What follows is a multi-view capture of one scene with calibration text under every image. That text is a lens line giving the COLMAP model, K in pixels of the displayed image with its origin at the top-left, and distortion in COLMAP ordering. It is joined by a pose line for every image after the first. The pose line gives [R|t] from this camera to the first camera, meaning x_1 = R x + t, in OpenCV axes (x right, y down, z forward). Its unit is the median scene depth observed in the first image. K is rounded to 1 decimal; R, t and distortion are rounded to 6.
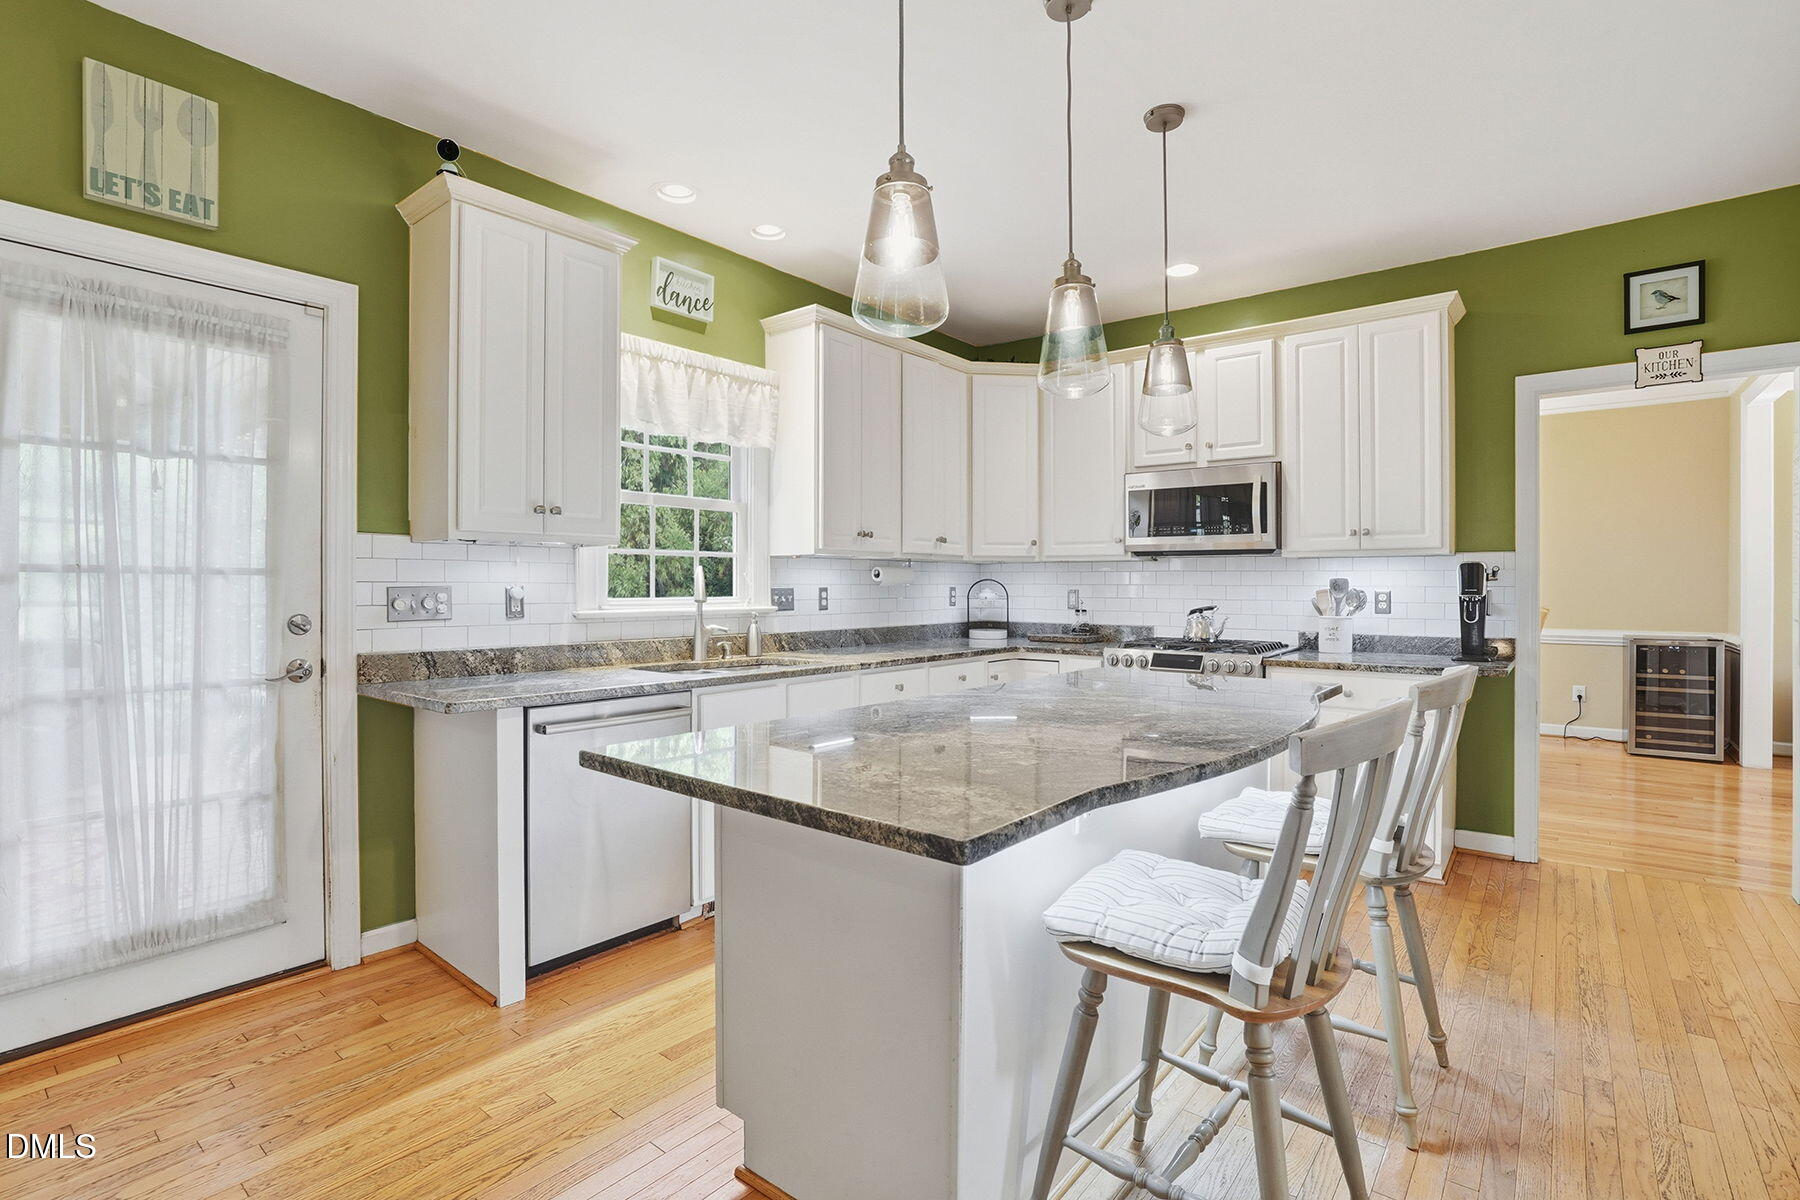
lens RADIAL K [[852.8, 0, 898.5], [0, 852.8, 585.7], [0, 0, 1]] dist [-0.038711, -0.000034]
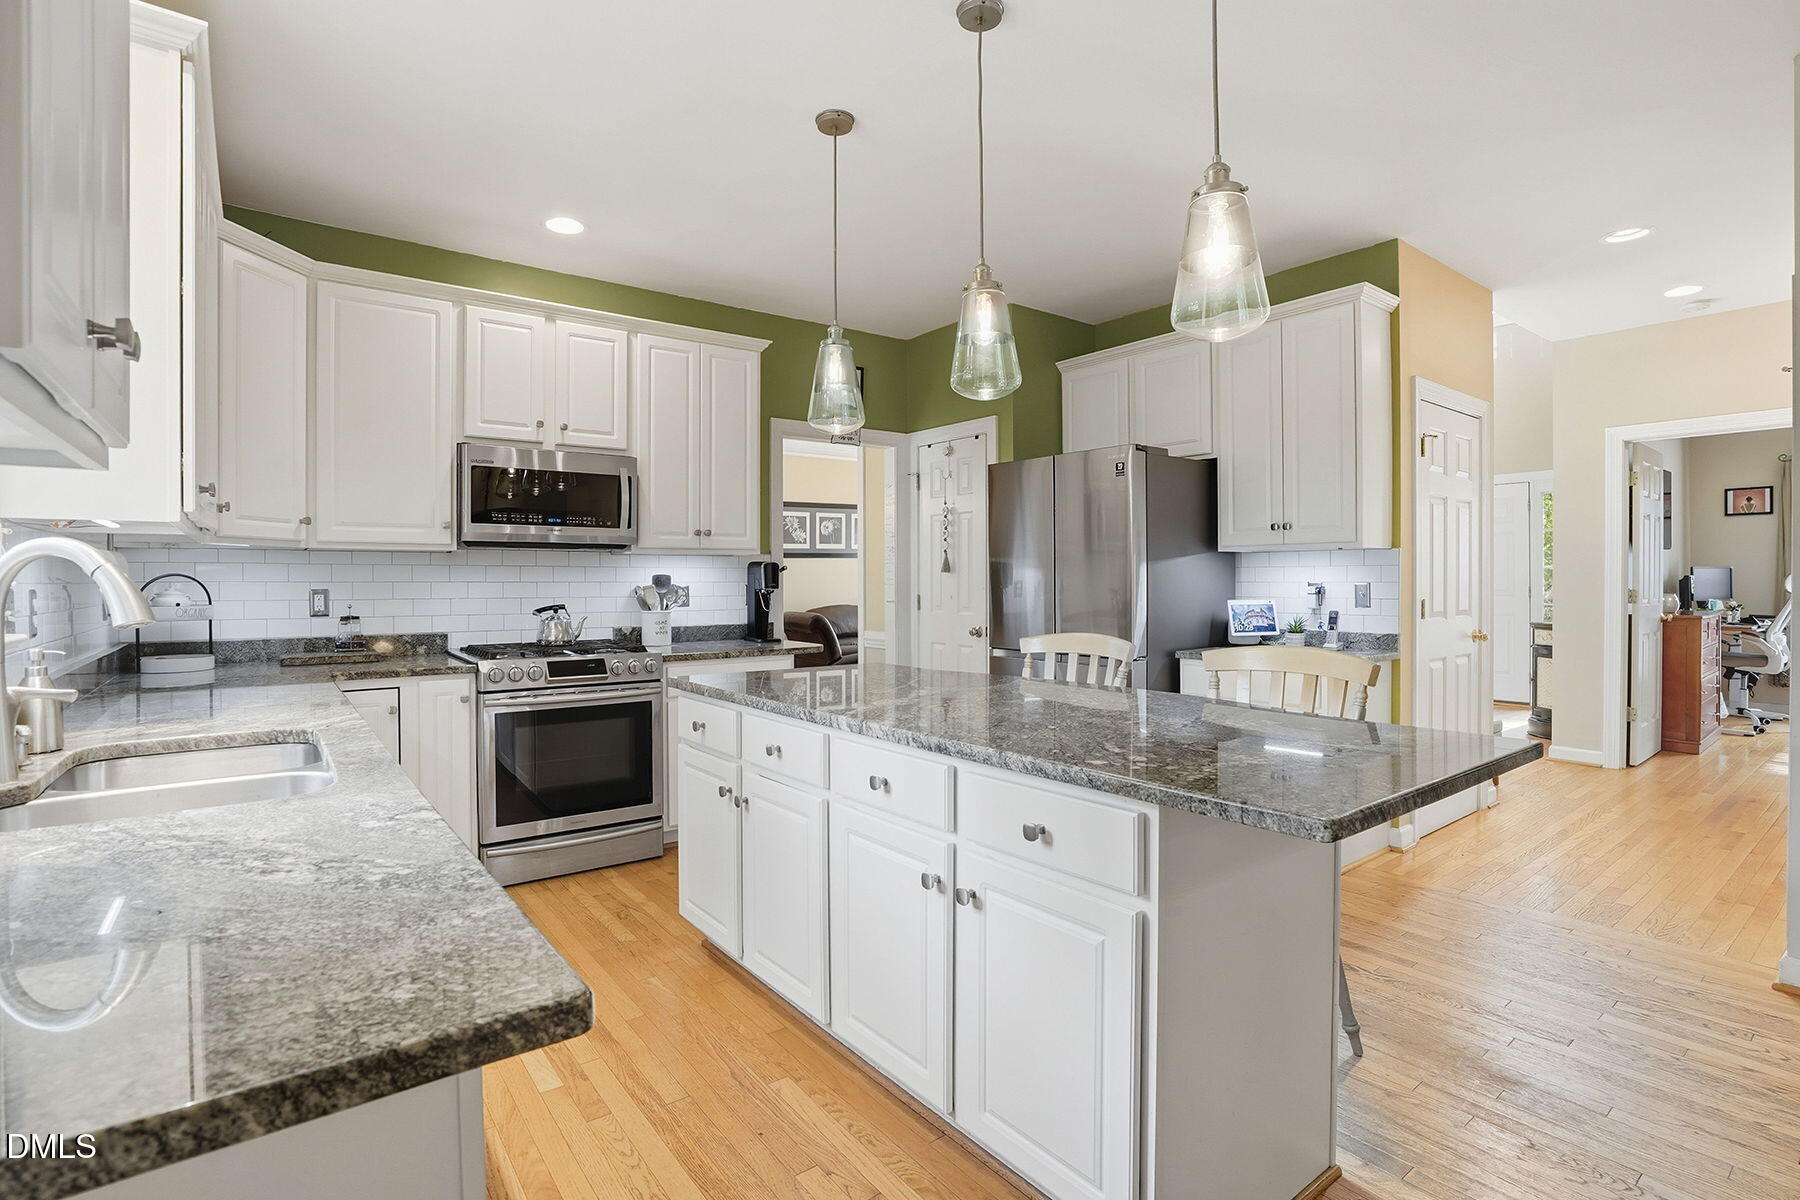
lens RADIAL K [[852.8, 0, 898.5], [0, 852.8, 585.7], [0, 0, 1]] dist [-0.038711, -0.000034]
pose [[0.251223, -0.008699, 0.967890, -0.435390], [0.006427, 0.999953, 0.007319, -0.000629], [-0.967908, 0.004382, 0.251267, 0.444043]]
